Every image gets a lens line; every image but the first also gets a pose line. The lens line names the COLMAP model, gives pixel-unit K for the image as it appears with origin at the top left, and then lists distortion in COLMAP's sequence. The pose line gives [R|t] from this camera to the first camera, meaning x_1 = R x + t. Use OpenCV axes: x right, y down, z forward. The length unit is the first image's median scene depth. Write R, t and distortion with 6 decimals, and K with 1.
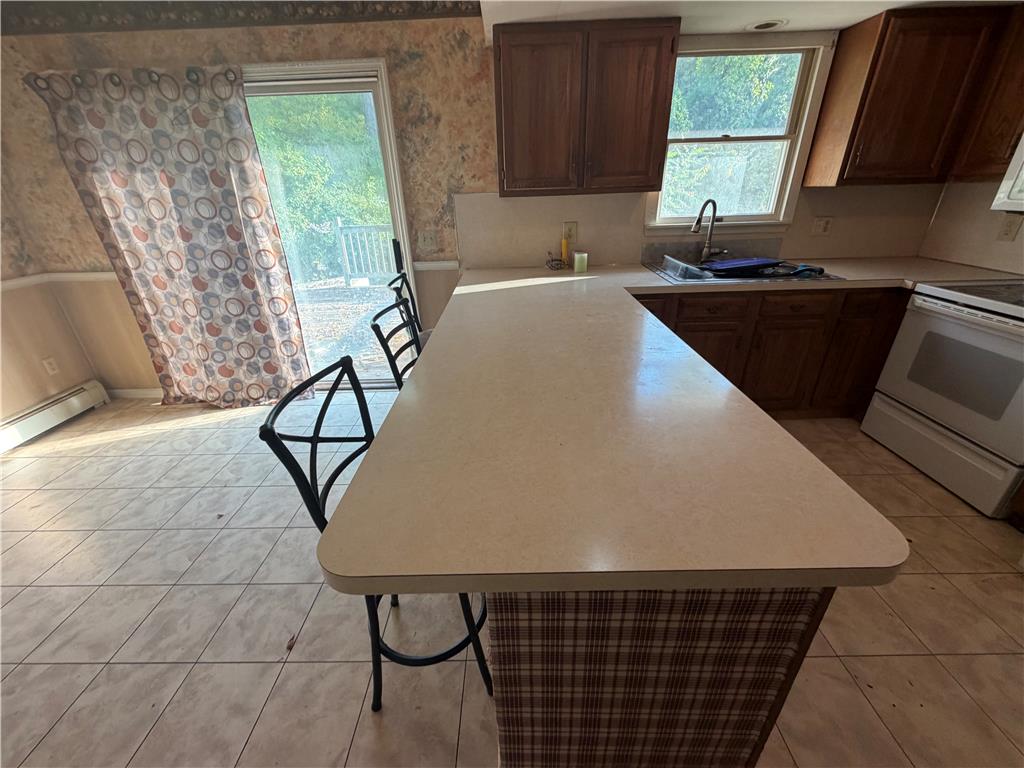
lens RADIAL K [[408.9, 0, 511.0], [0, 408.9, 384.0], [0, 0, 1]] dist [0.001618, -0.000479]
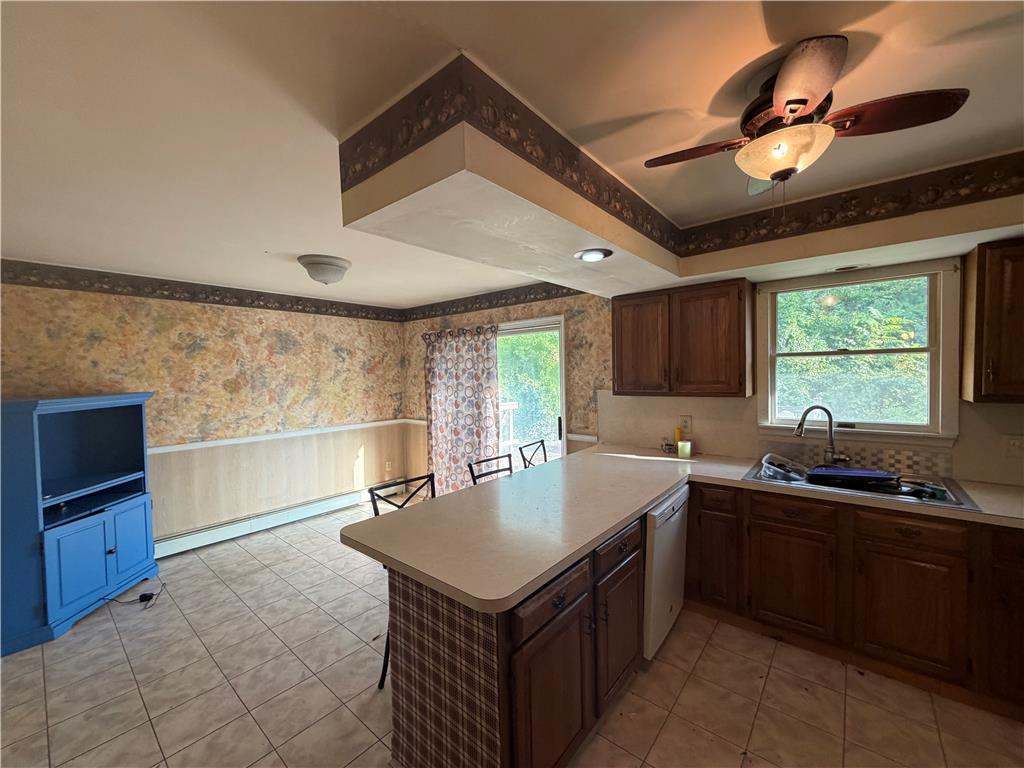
lens RADIAL K [[408.9, 0, 509.8], [0, 408.9, 383.9], [0, 0, 1]] dist [0.001618, -0.000479]
pose [[0.770534, 0.030670, -0.636661, 0.564744], [-0.276910, 0.915766, -0.291022, 0.004605], [0.574106, 0.400540, 0.714121, -0.191653]]
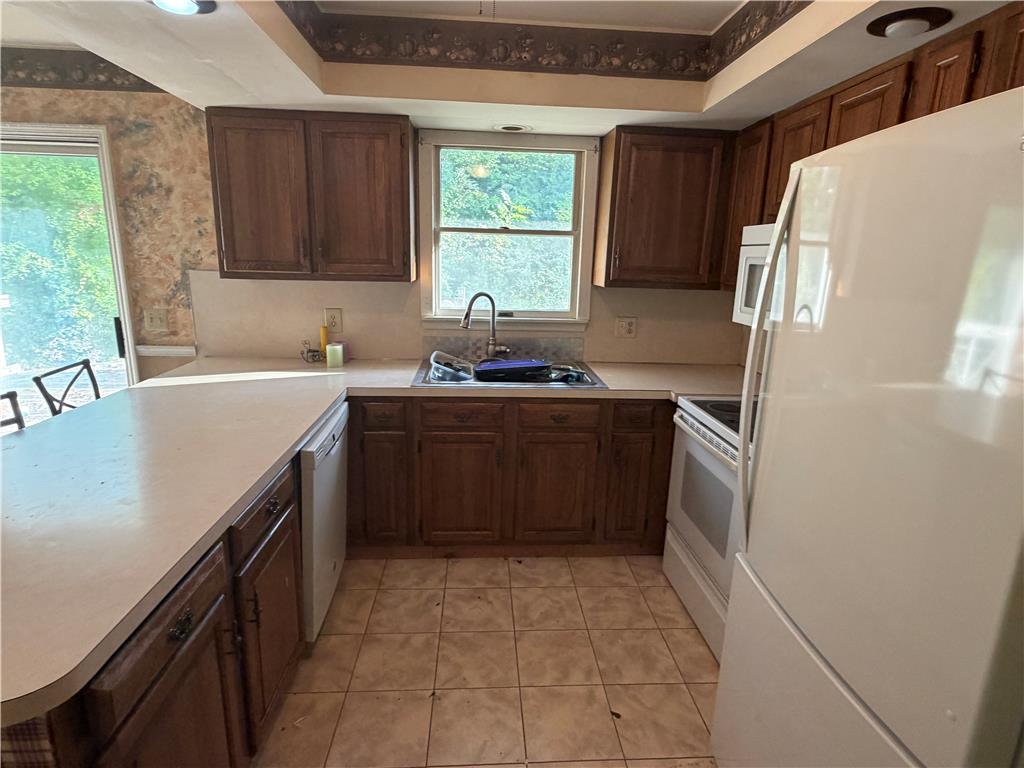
lens RADIAL K [[550.6, 0, 512.0], [0, 550.6, 382.4], [0, 0, 1]] dist [-0.001187, 0.001049]
pose [[0.996165, 0.039877, 0.077876, 0.483944], [-0.021759, 0.975045, -0.220940, -0.004566], [-0.084743, 0.218398, 0.972173, -0.115697]]
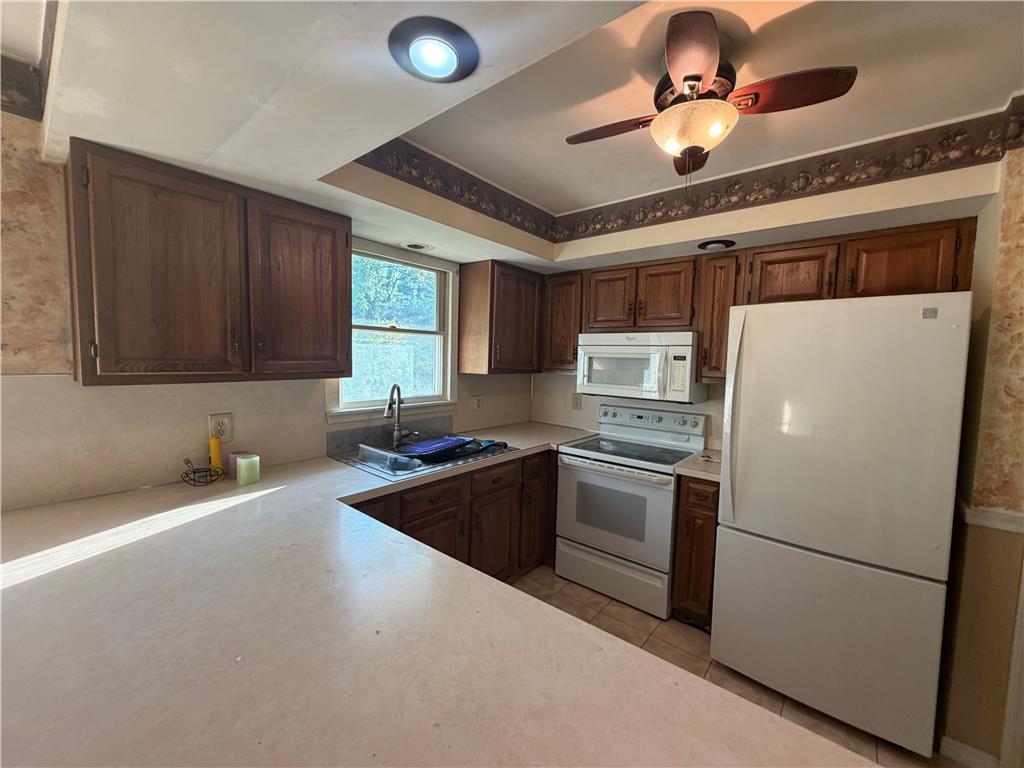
lens RADIAL K [[408.9, 0, 510.2], [0, 408.9, 384.4], [0, 0, 1]] dist [0.001618, -0.000479]
pose [[0.639614, -0.008128, 0.768653, -0.083074], [0.293143, 0.926957, -0.234130, -0.151493], [-0.710606, 0.375079, 0.595278, 0.243214]]
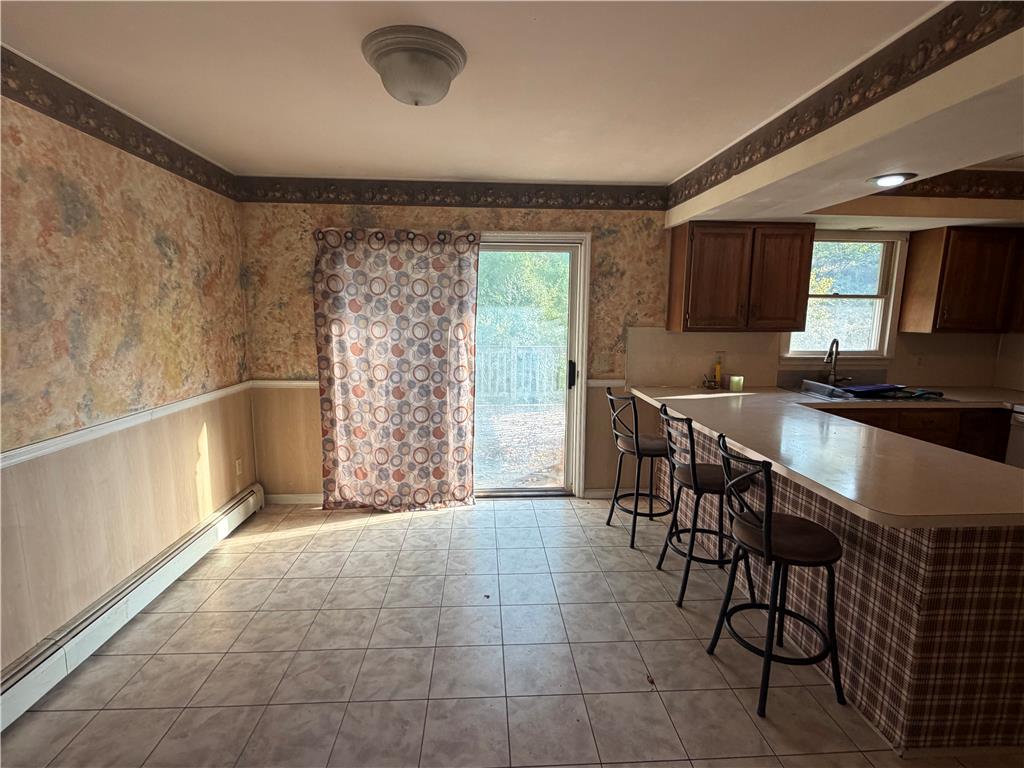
lens RADIAL K [[488.2, 0, 513.9], [0, 488.2, 386.9], [0, 0, 1]] dist [0.004579, -0.002253]
pose [[0.997083, 0.026835, 0.071452, -0.632843], [-0.005018, 0.957178, -0.289458, 0.140541], [-0.076160, 0.288255, 0.954520, -0.339361]]
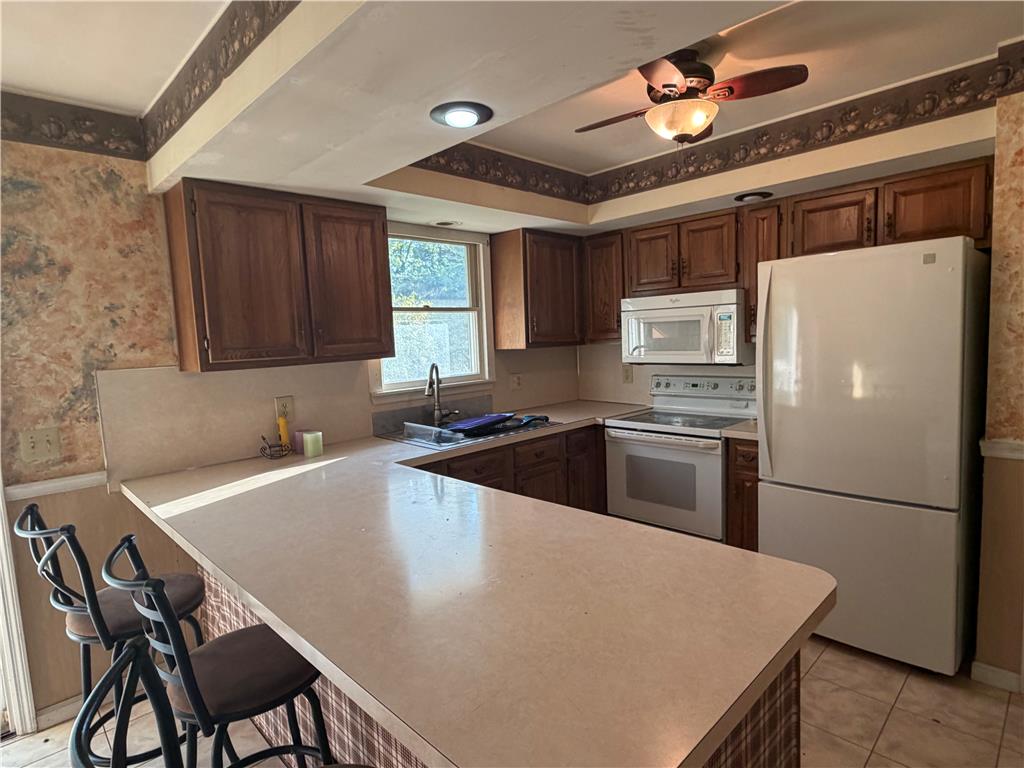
lens RADIAL K [[550.6, 0, 513.3], [0, 550.6, 384.4], [0, 0, 1]] dist [-0.001187, 0.001049]
pose [[0.711568, -0.064842, 0.699619, -0.305045], [0.323144, 0.914376, -0.243917, -0.027249], [-0.623898, 0.399641, 0.671594, 0.026805]]
